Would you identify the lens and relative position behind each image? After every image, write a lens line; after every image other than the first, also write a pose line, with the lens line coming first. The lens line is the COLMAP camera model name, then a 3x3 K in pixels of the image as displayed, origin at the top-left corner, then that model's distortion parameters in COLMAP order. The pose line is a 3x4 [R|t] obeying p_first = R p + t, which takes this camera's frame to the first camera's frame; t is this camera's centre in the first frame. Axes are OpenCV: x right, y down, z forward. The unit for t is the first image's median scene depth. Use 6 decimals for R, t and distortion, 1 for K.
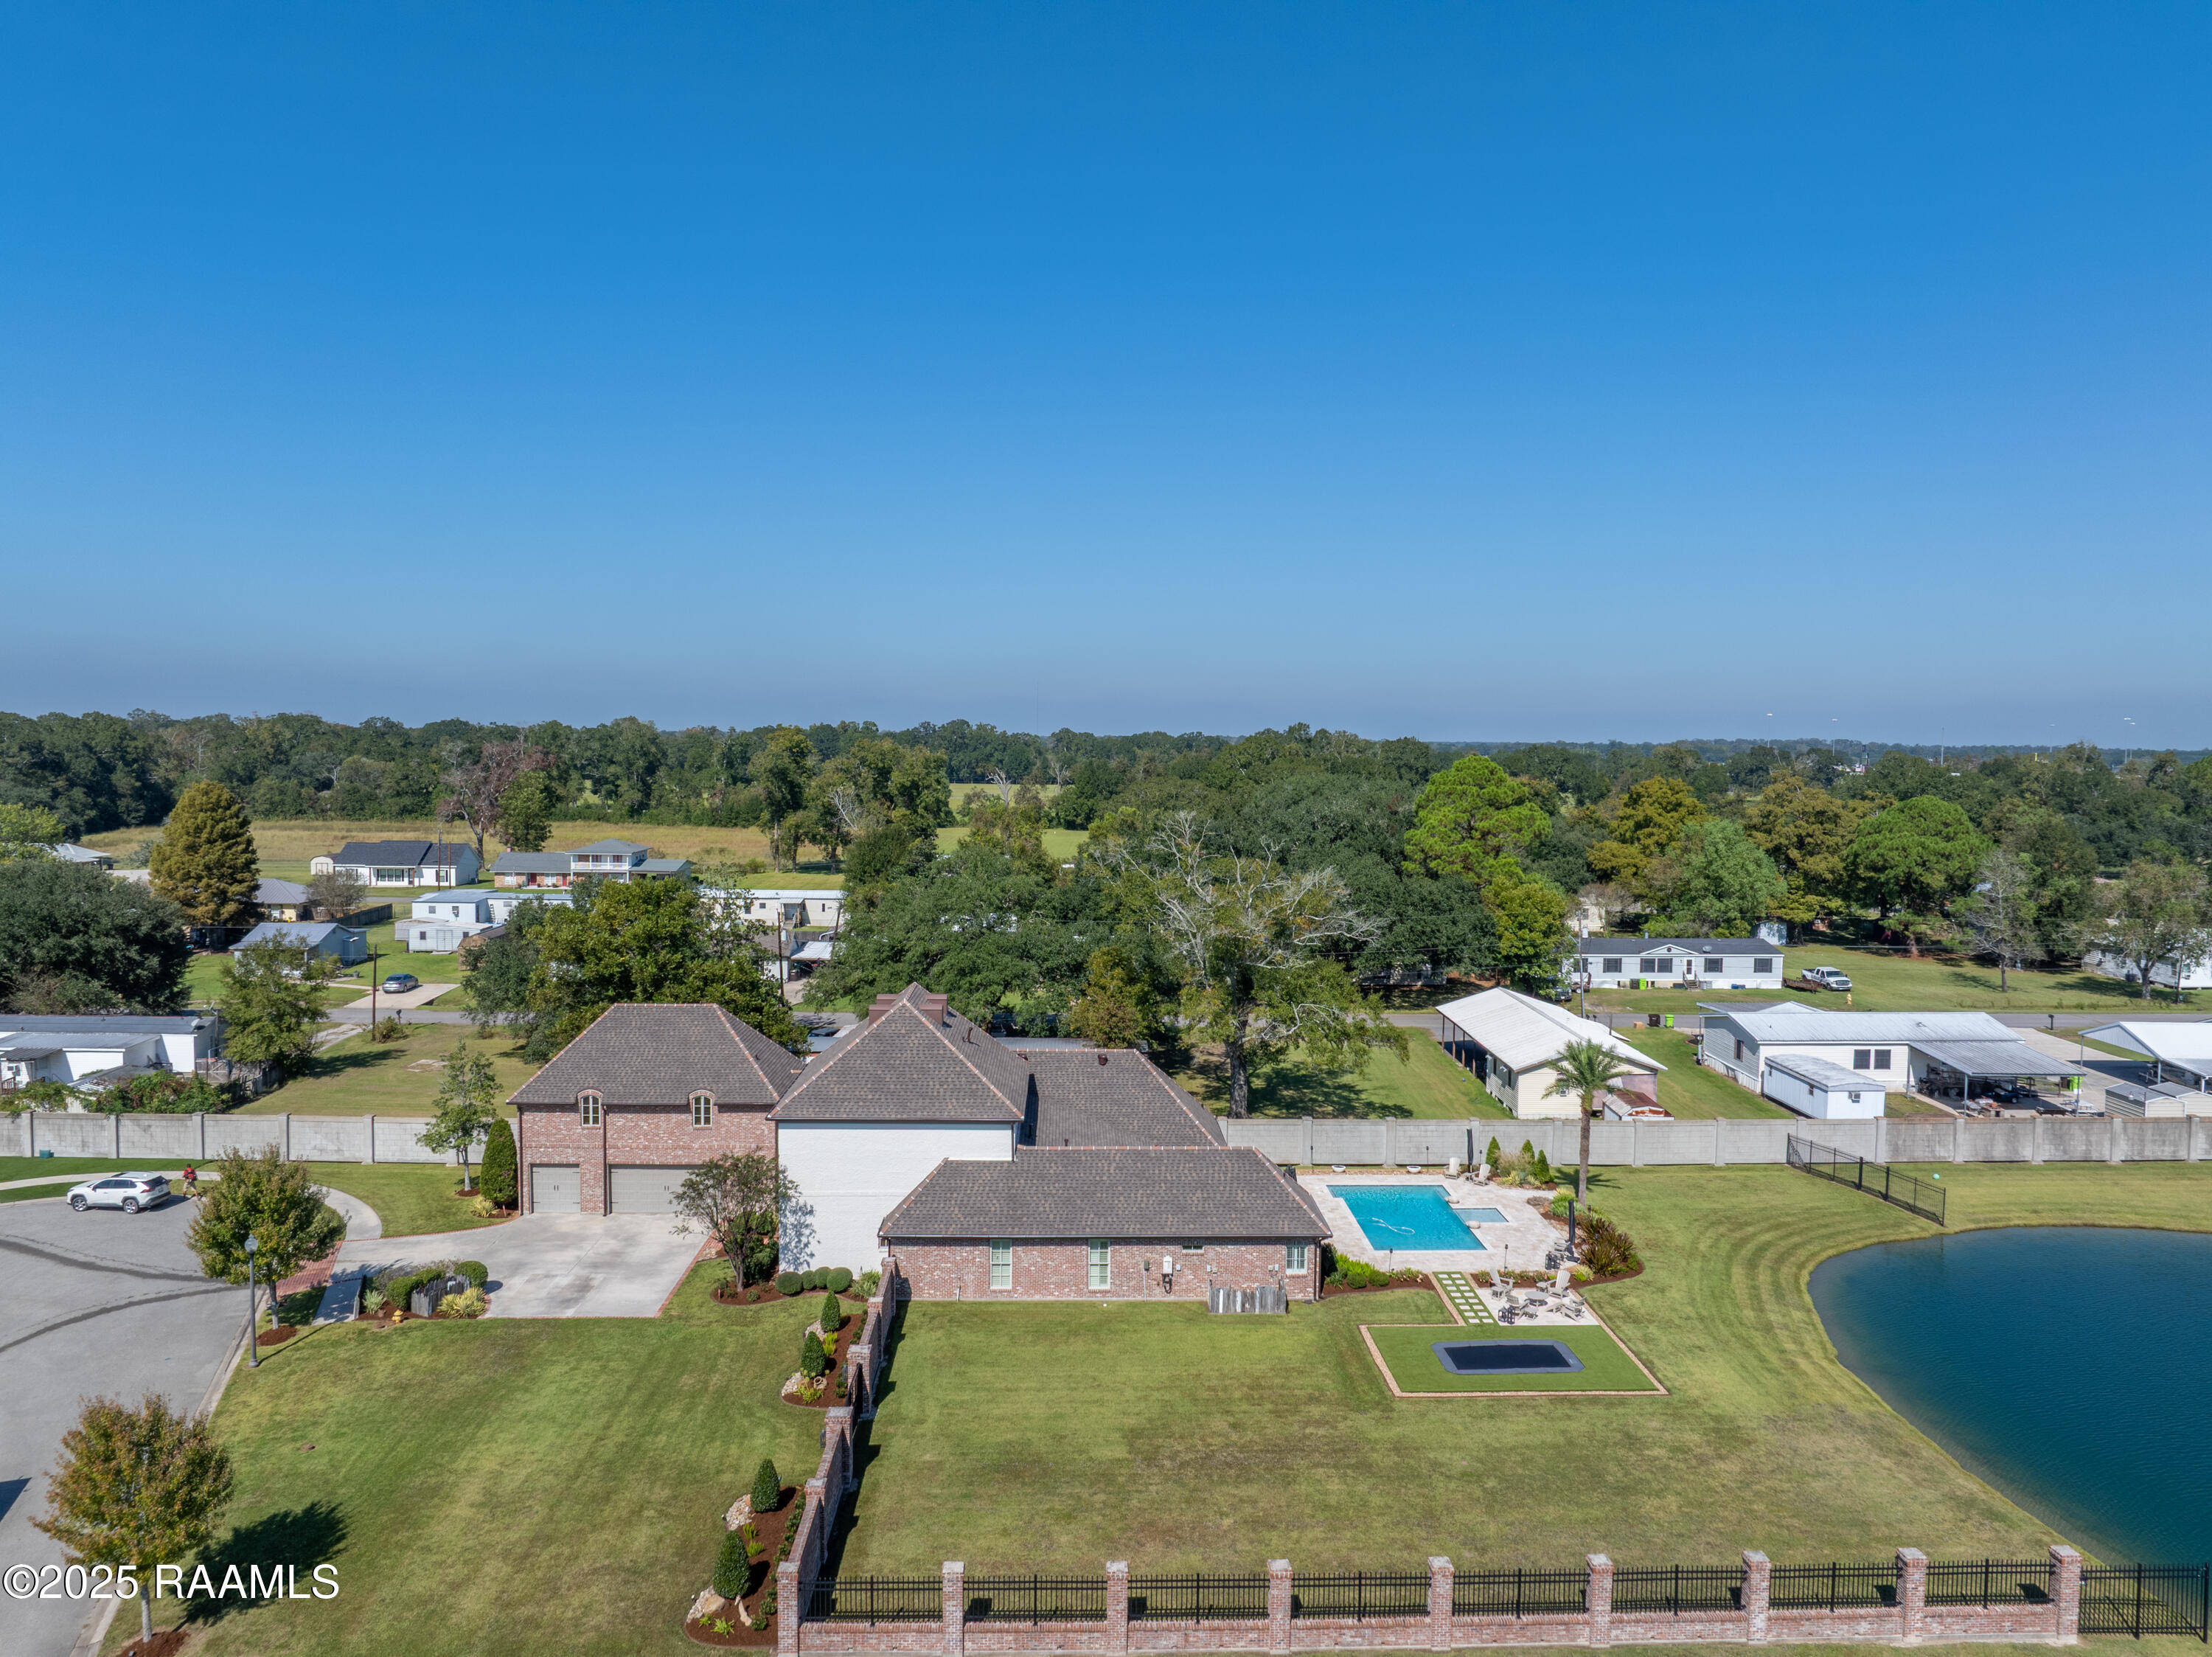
lens RADIAL K [[1566.2, 0, 1112.4], [0, 1566.2, 804.7], [0, 0, 1]] dist [-0.045845, 0.011336]
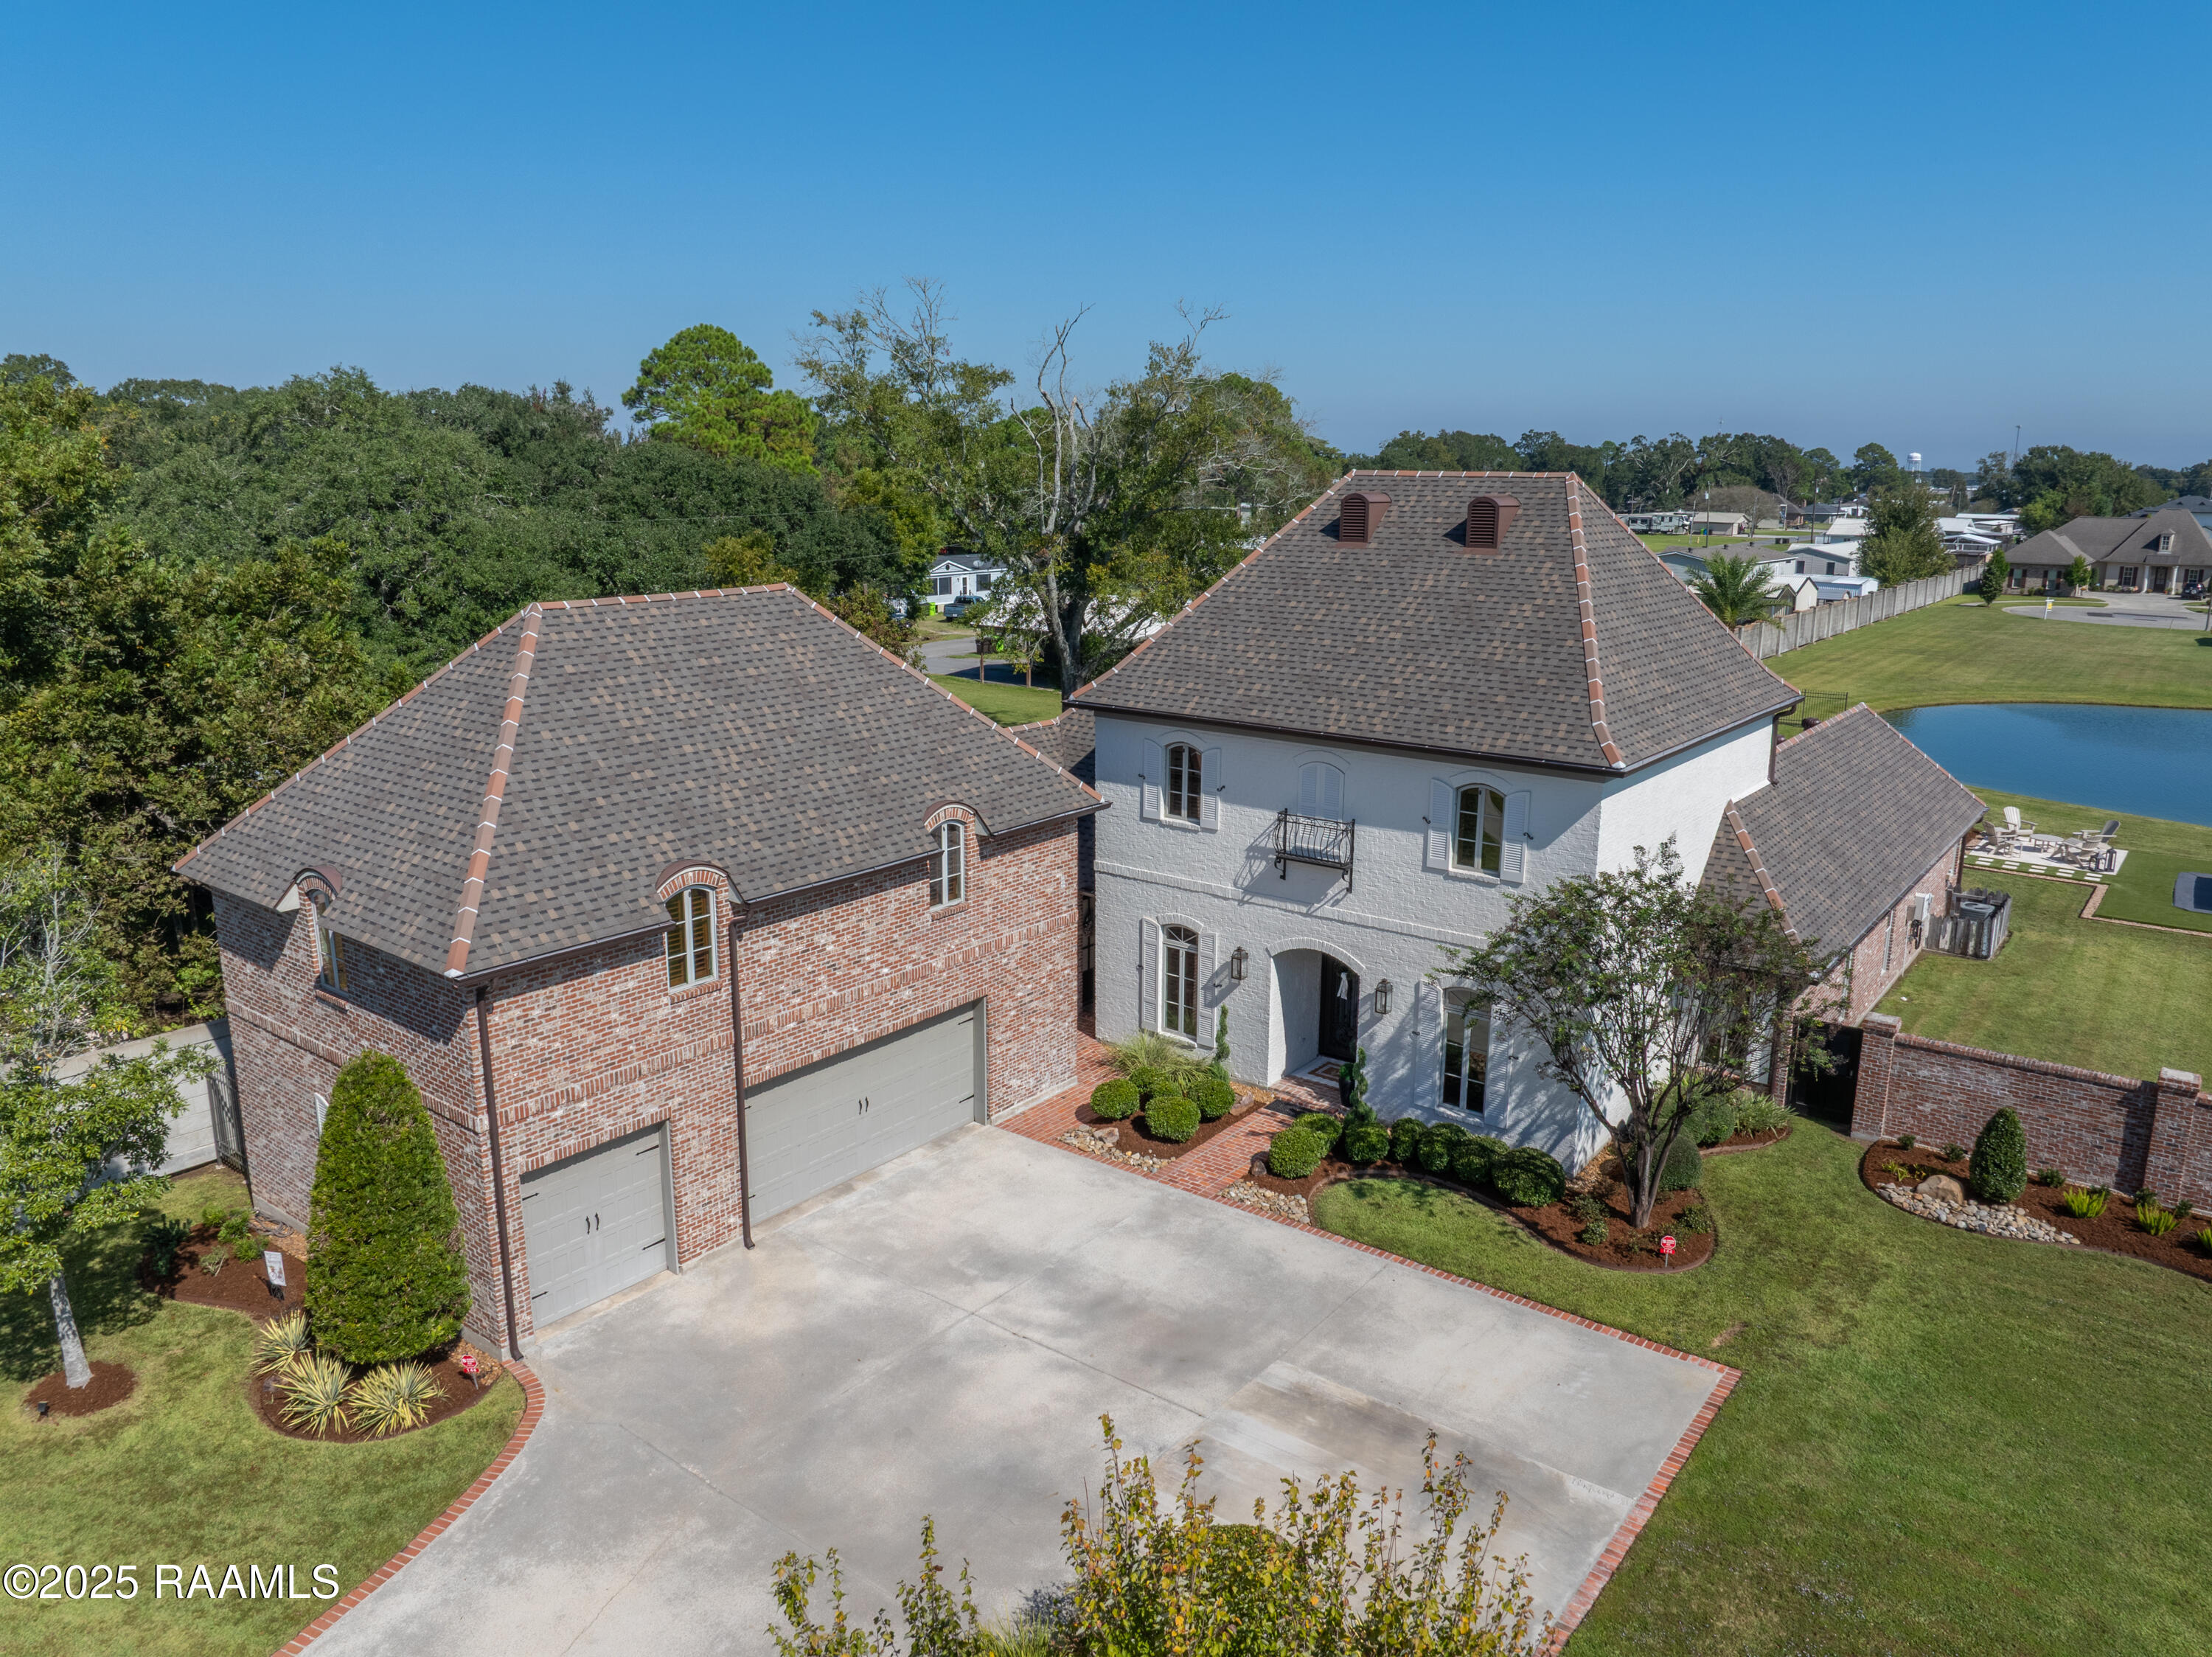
lens RADIAL K [[1566.2, 0, 1112.4], [0, 1566.2, 804.7], [0, 0, 1]] dist [-0.045845, 0.011336]
pose [[0.632840, -0.168509, 0.755723, -0.562089], [0.030218, 0.980662, 0.193361, 0.128524], [-0.773692, -0.099531, 0.625695, 0.833558]]
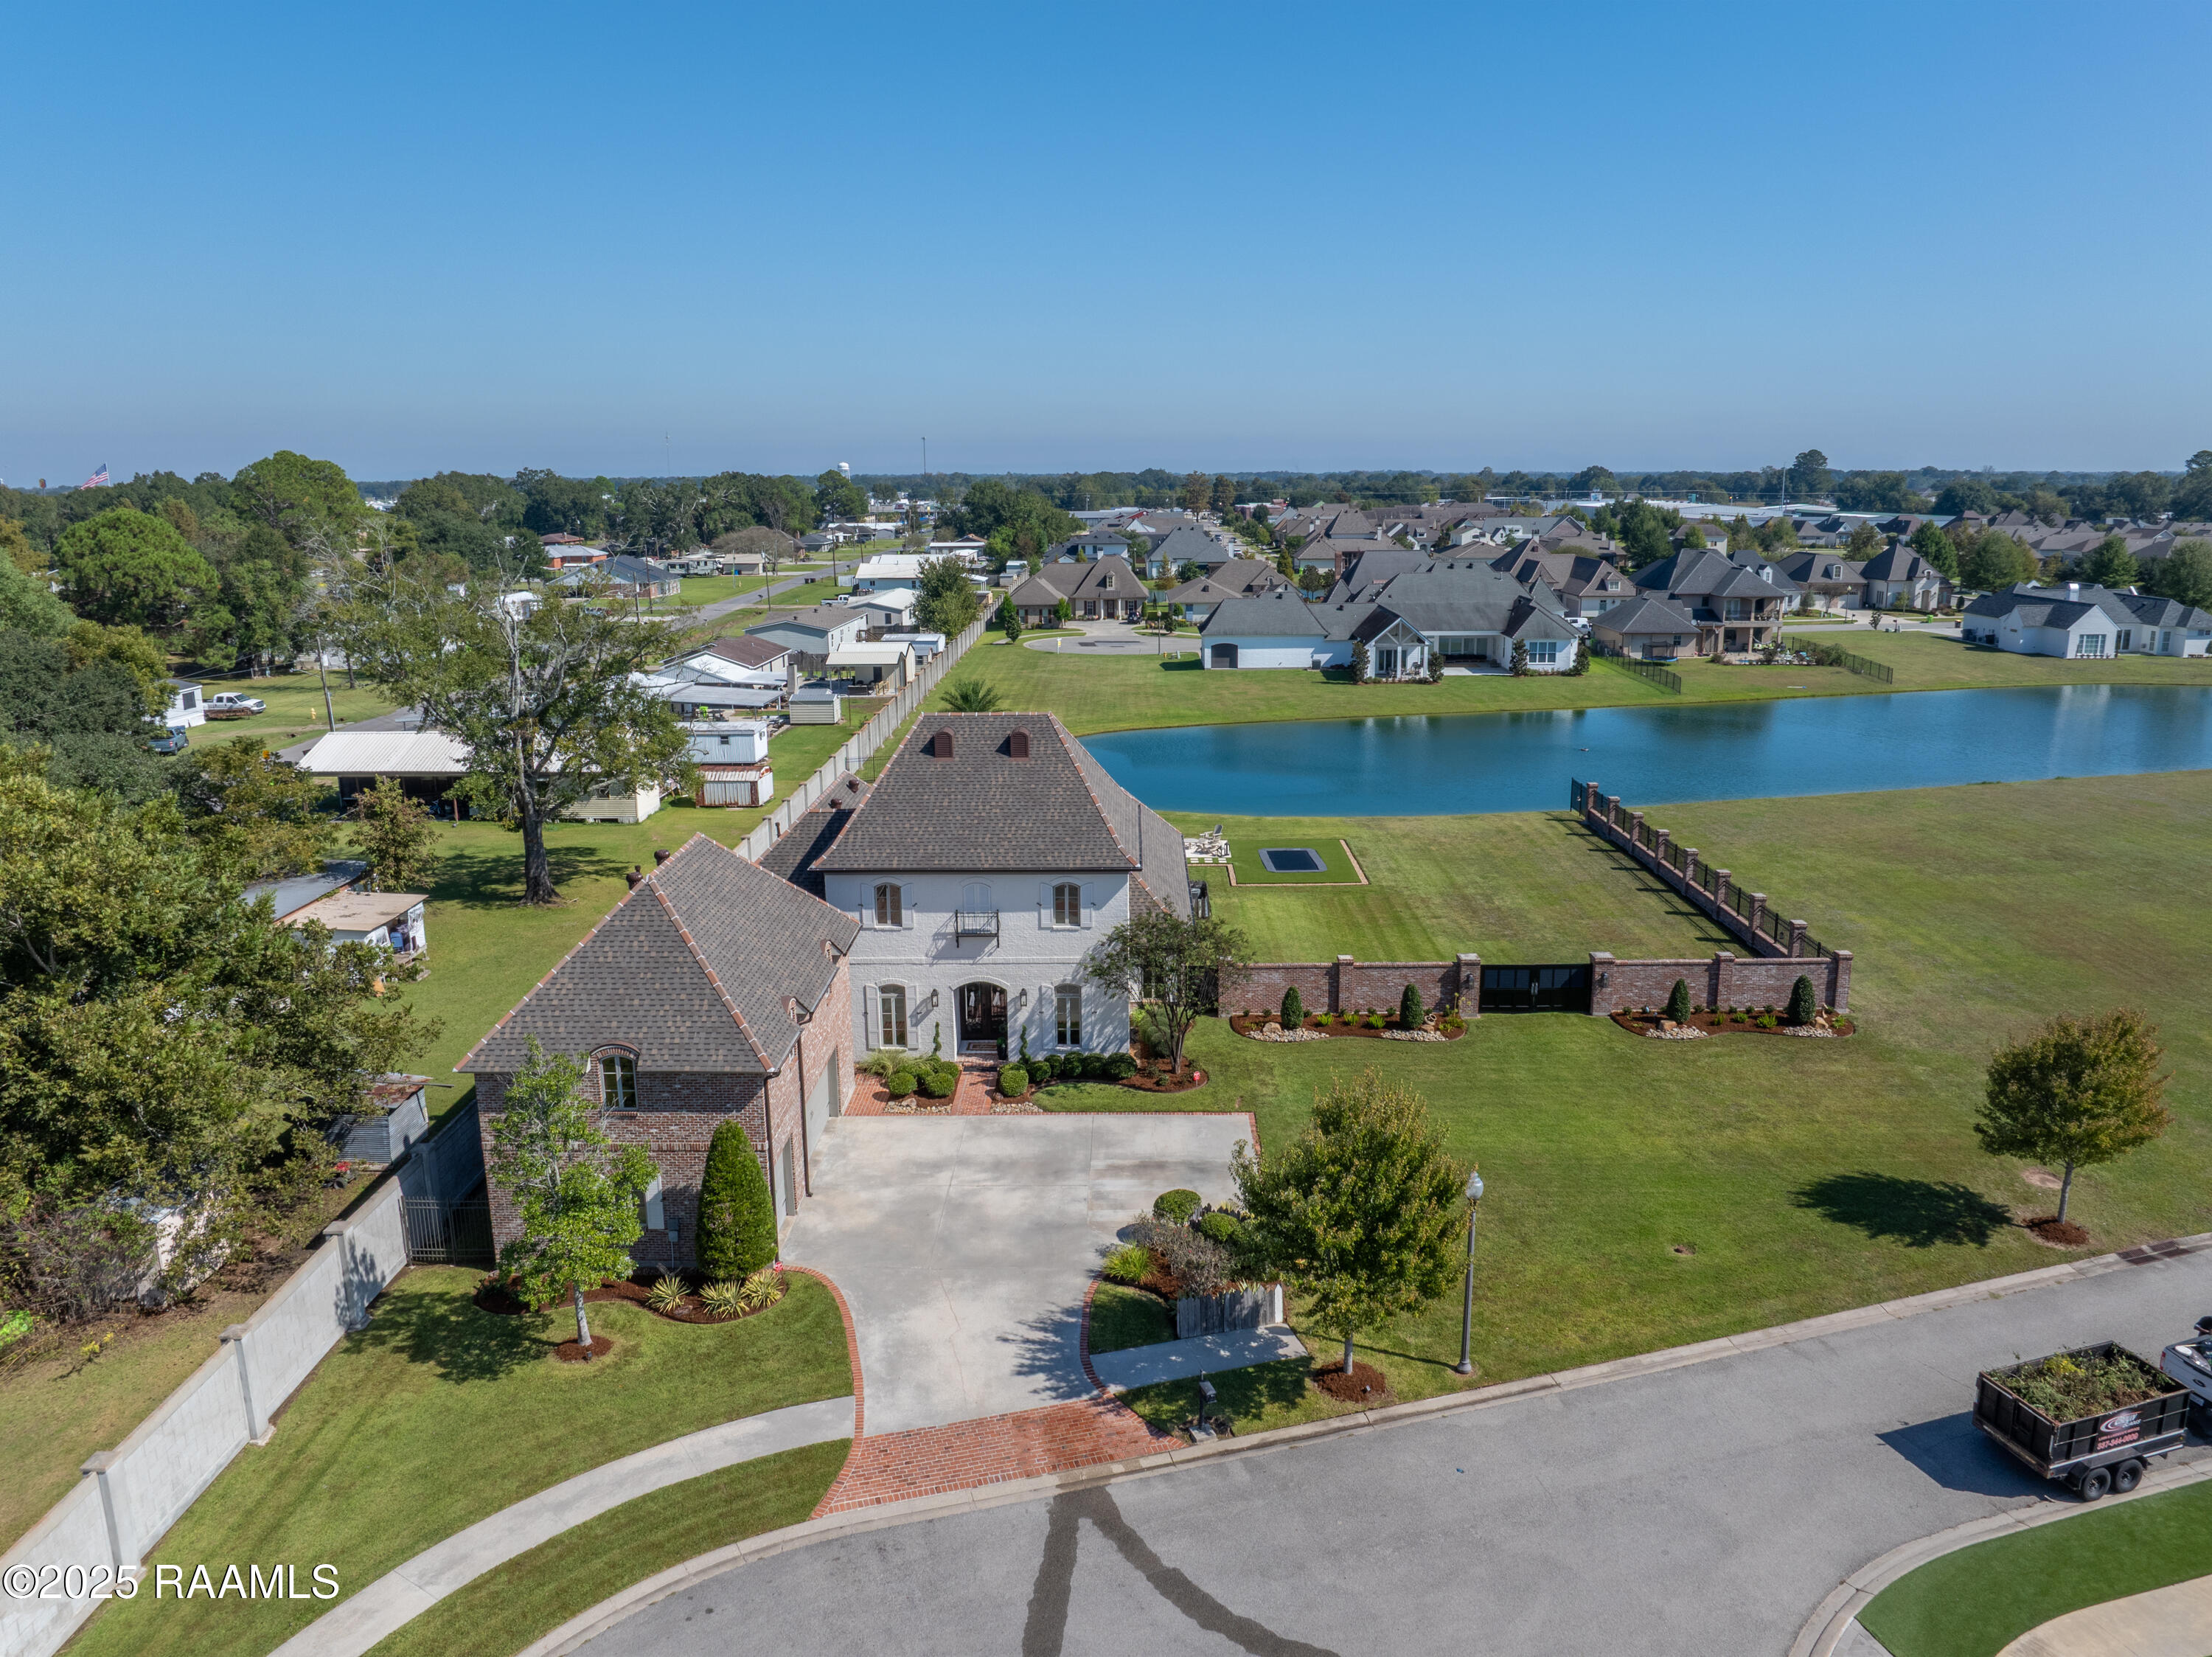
lens RADIAL K [[1566.2, 0, 1112.4], [0, 1566.2, 804.7], [0, 0, 1]] dist [-0.045845, 0.011336]
pose [[0.041863, -0.216491, 0.975387, -0.969858], [0.049642, 0.975487, 0.214382, -0.005003], [-0.997889, 0.039446, 0.051584, 0.940907]]
